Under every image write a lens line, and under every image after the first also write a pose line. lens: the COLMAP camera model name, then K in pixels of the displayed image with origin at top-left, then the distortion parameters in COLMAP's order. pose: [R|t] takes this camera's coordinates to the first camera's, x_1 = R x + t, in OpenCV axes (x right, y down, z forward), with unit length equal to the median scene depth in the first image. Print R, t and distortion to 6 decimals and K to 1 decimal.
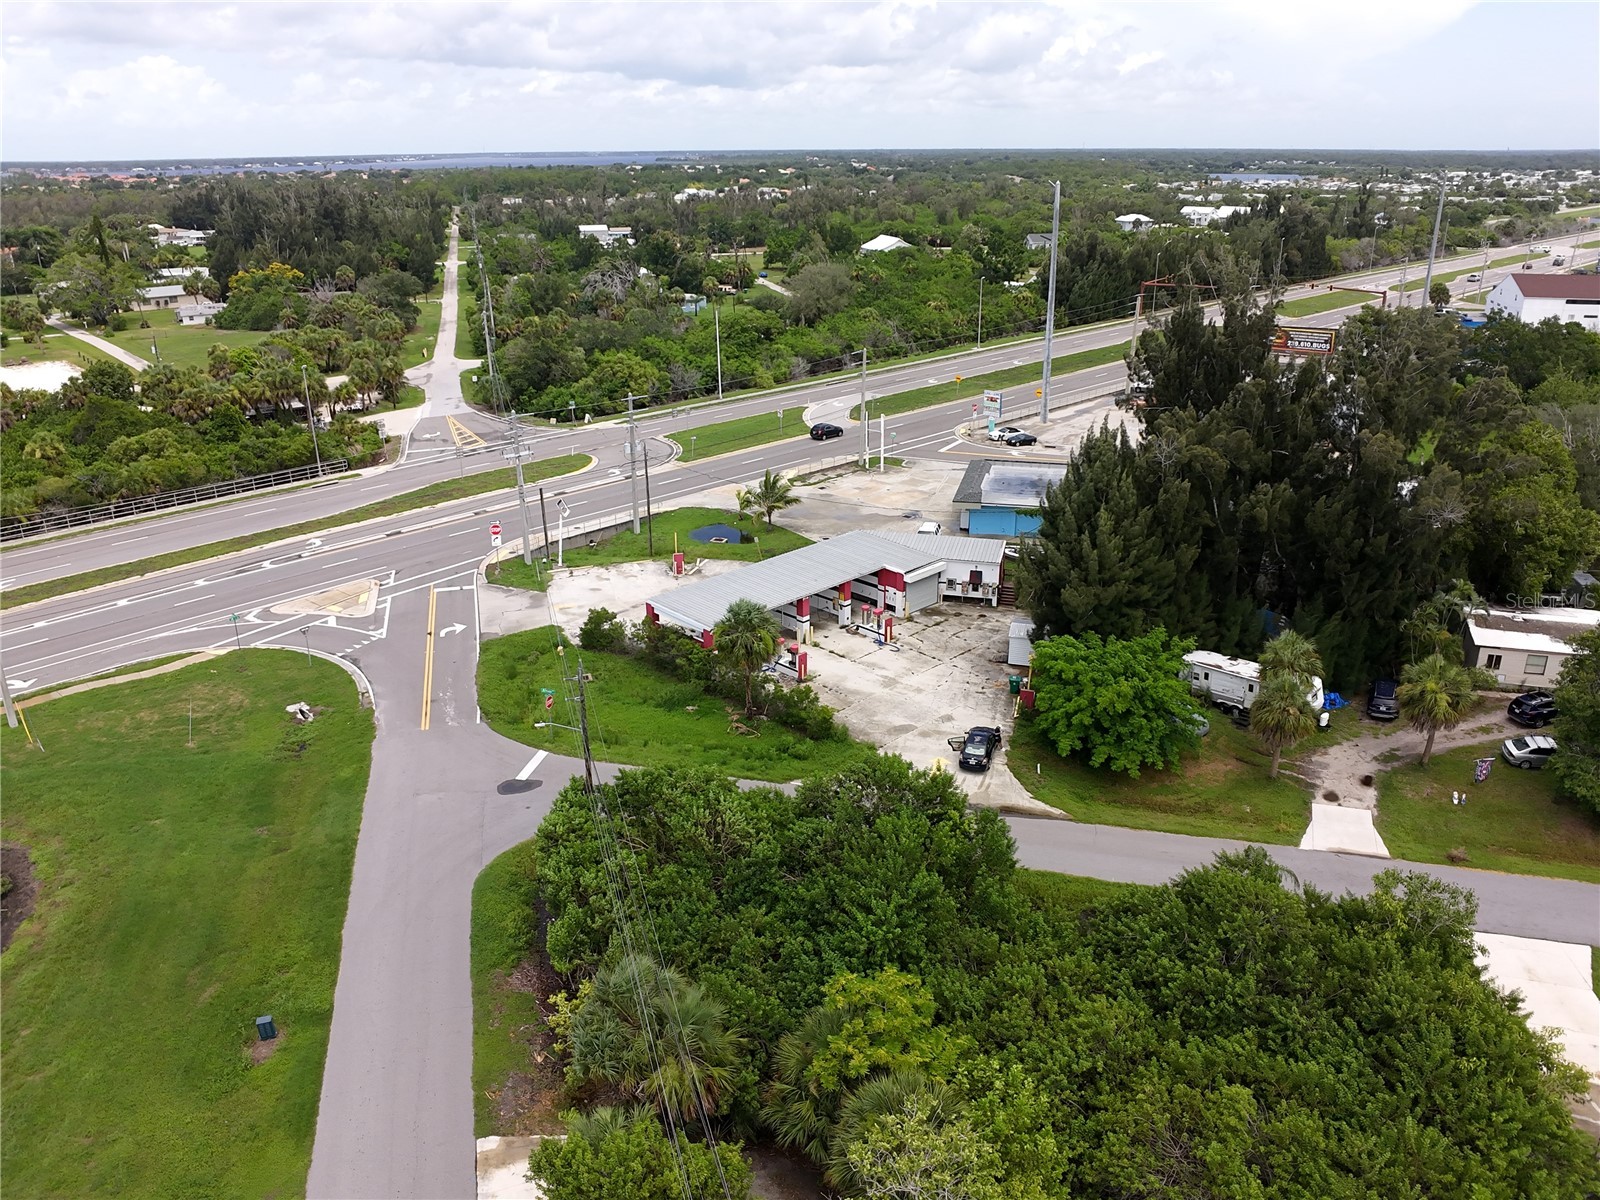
lens RADIAL K [[1182.1, 0, 803.0], [0, 1182.1, 598.3], [0, 0, 1]] dist [-0.022824, -0.022856]
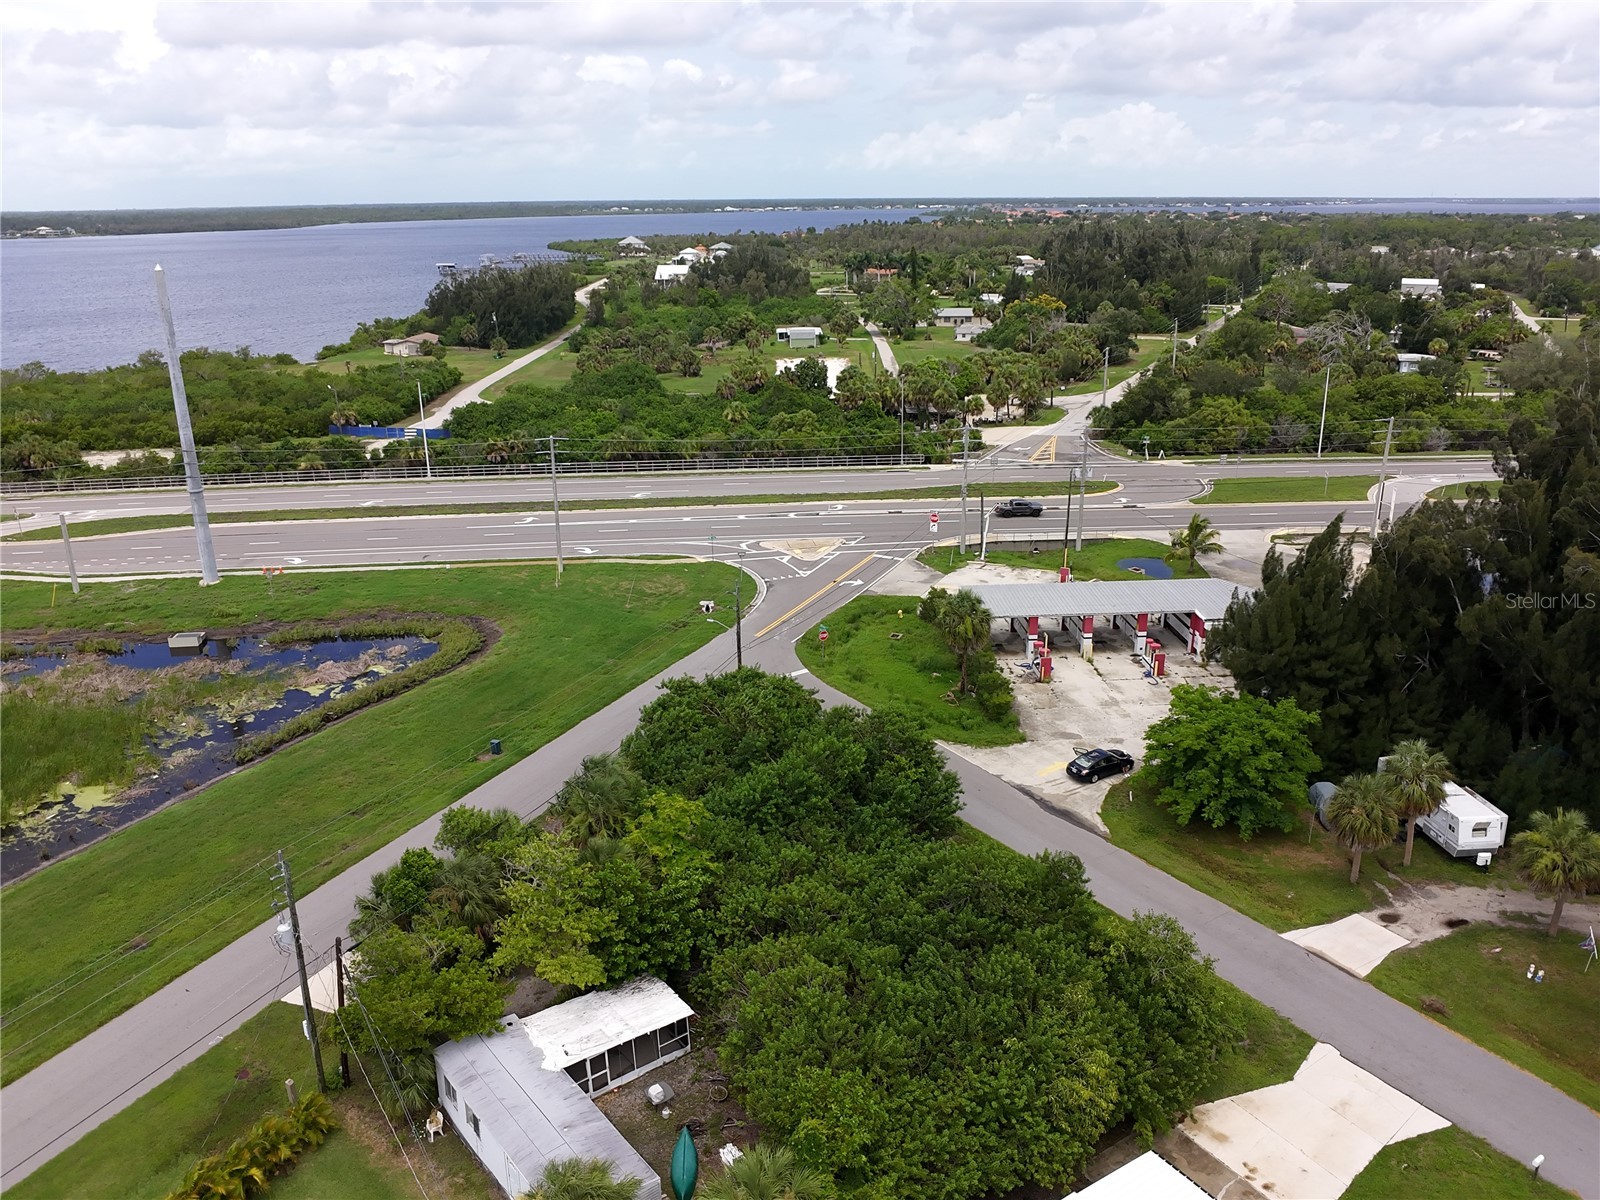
lens RADIAL K [[1182.1, 0, 803.0], [0, 1182.1, 598.3], [0, 0, 1]] dist [-0.022824, -0.022856]
pose [[0.749820, 0.214350, -0.625958, 0.449183], [-0.233871, 0.970859, 0.052308, -0.011191], [0.618930, 0.107172, 0.778100, -0.020583]]
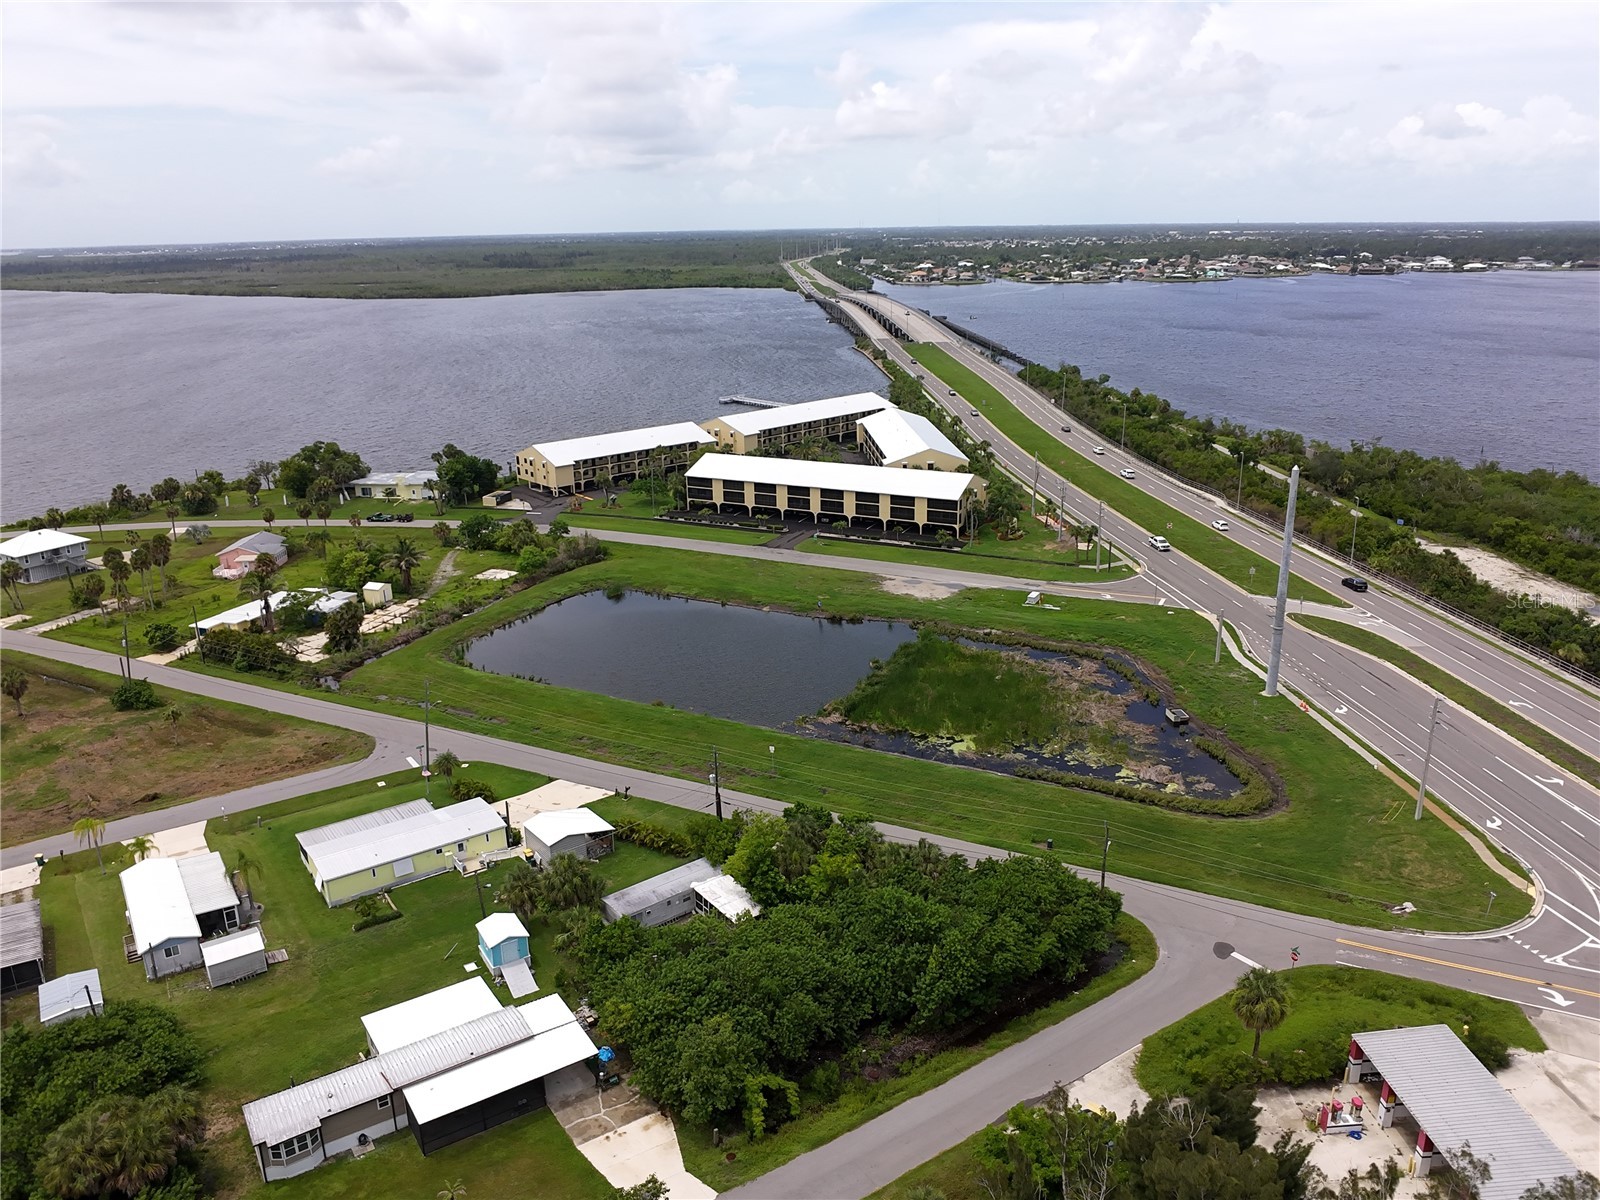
lens RADIAL K [[1182.1, 0, 803.0], [0, 1182.1, 598.3], [0, 0, 1]] dist [-0.022824, -0.022856]
pose [[-0.663030, 0.243095, -0.708022, 0.769066], [-0.248418, 0.820759, 0.514434, -0.611685], [0.706172, 0.516971, -0.483799, 0.819166]]
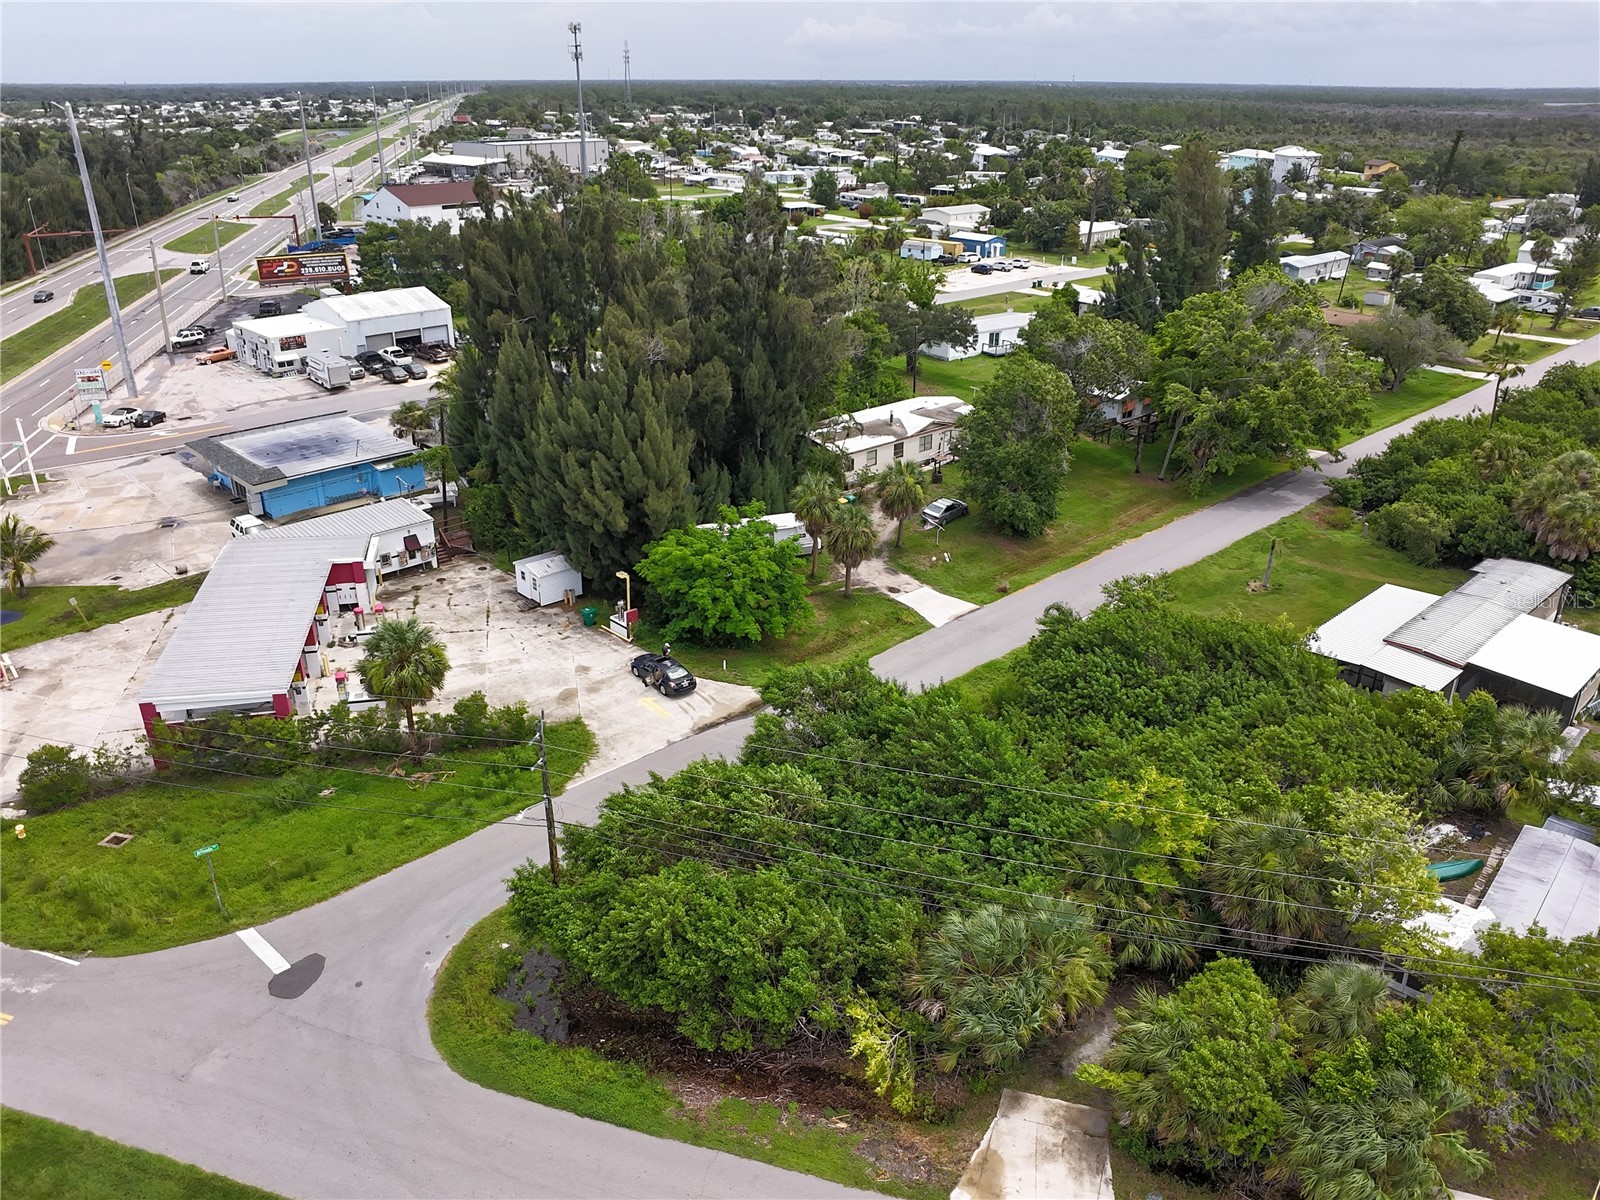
lens RADIAL K [[1182.1, 0, 803.0], [0, 1182.1, 598.3], [0, 0, 1]] dist [-0.022824, -0.022856]
pose [[0.530509, -0.336071, 0.778214, -0.396761], [0.297478, 0.933475, 0.200330, -0.068425], [-0.793768, 0.125225, 0.595190, 0.250084]]
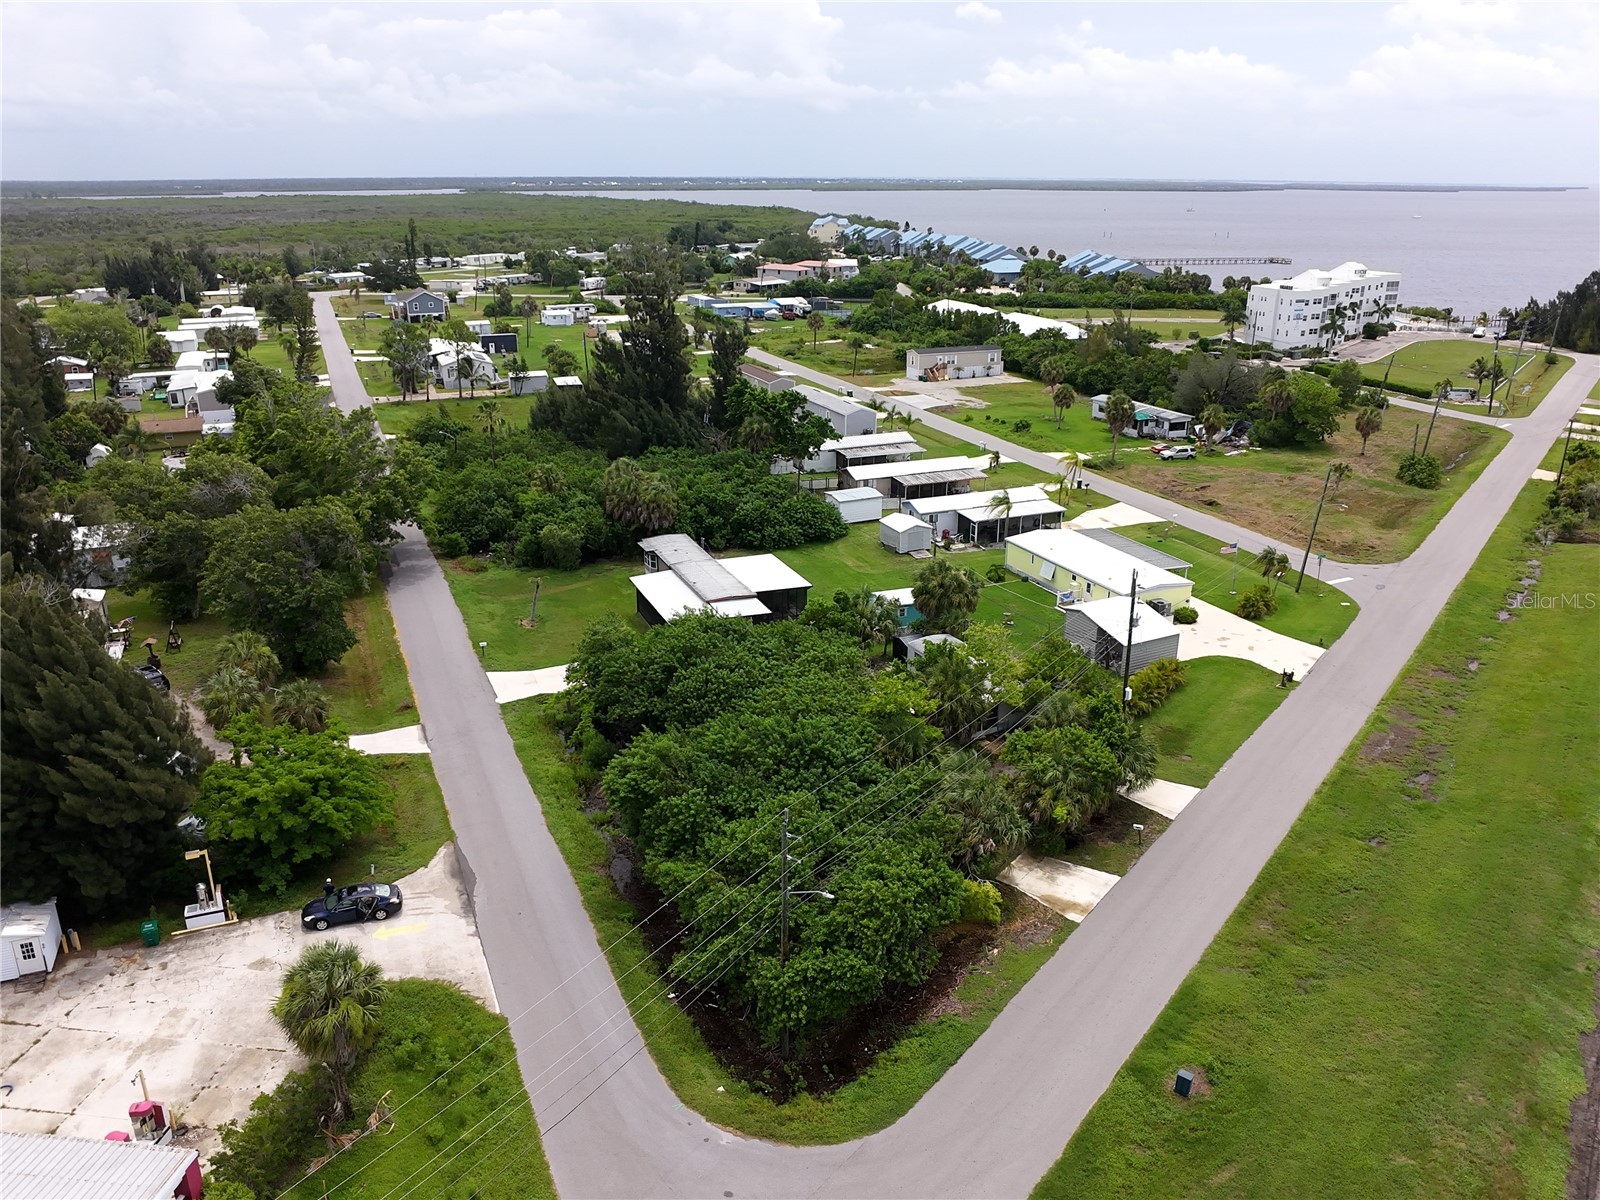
lens RADIAL K [[1182.1, 0, 803.0], [0, 1182.1, 598.3], [0, 0, 1]] dist [-0.022824, -0.022856]
pose [[-0.612056, -0.263639, 0.745575, -0.474239], [0.284178, 0.806495, 0.518468, -0.304370], [-0.737990, 0.529208, -0.418700, 0.761534]]
